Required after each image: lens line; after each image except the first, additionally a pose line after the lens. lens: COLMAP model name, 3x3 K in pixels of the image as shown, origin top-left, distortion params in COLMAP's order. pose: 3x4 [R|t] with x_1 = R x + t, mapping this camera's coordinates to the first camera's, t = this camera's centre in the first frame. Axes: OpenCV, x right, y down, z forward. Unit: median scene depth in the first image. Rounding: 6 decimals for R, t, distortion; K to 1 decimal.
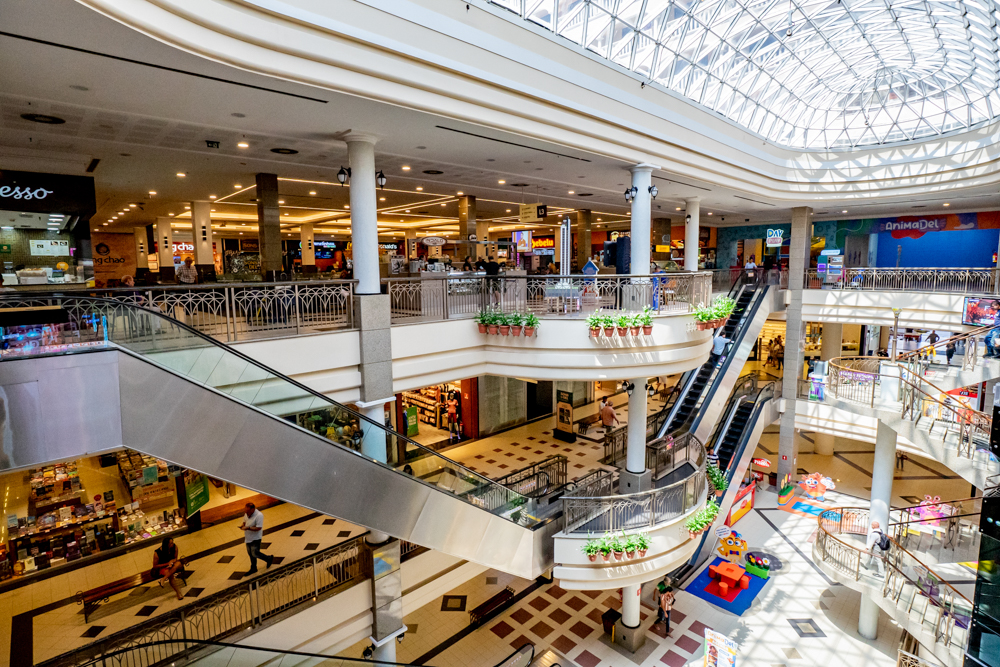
lens RADIAL K [[492.2, 0, 500.5], [0, 492.2, 332.7], [0, 0, 1]] dist [-0.013953, 0.005578]
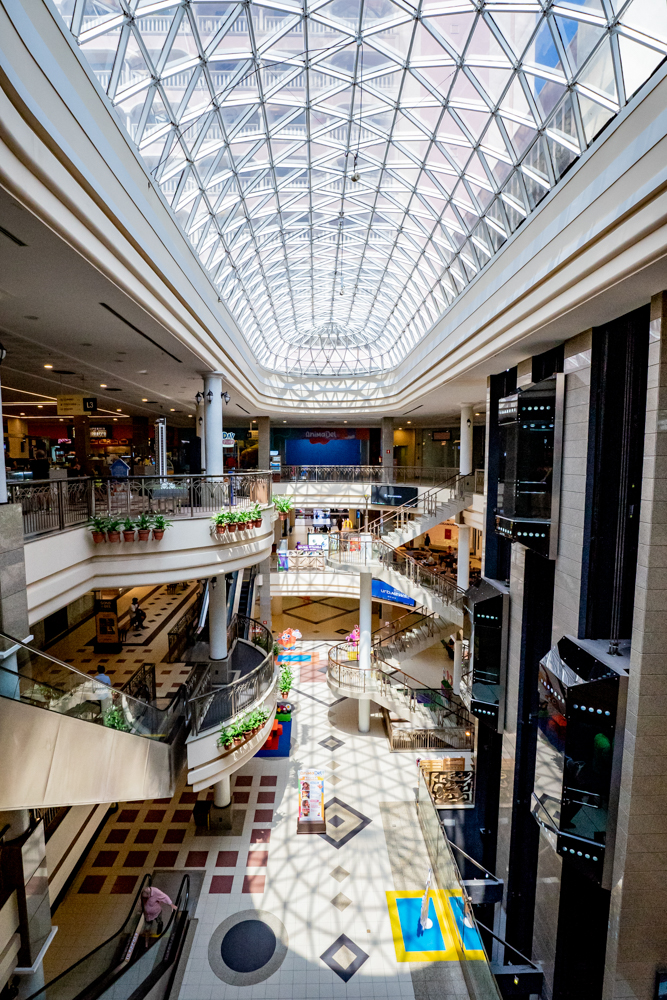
lens RADIAL K [[492.2, 0, 303.8], [0, 492.2, 516.6], [0, 0, 1]] dist [-0.013953, 0.005578]
pose [[0.706822, -0.072364, 0.703680, -0.260155], [0.089265, 0.995926, 0.012753, -0.015656], [-0.701736, 0.053800, 0.710402, 0.082560]]
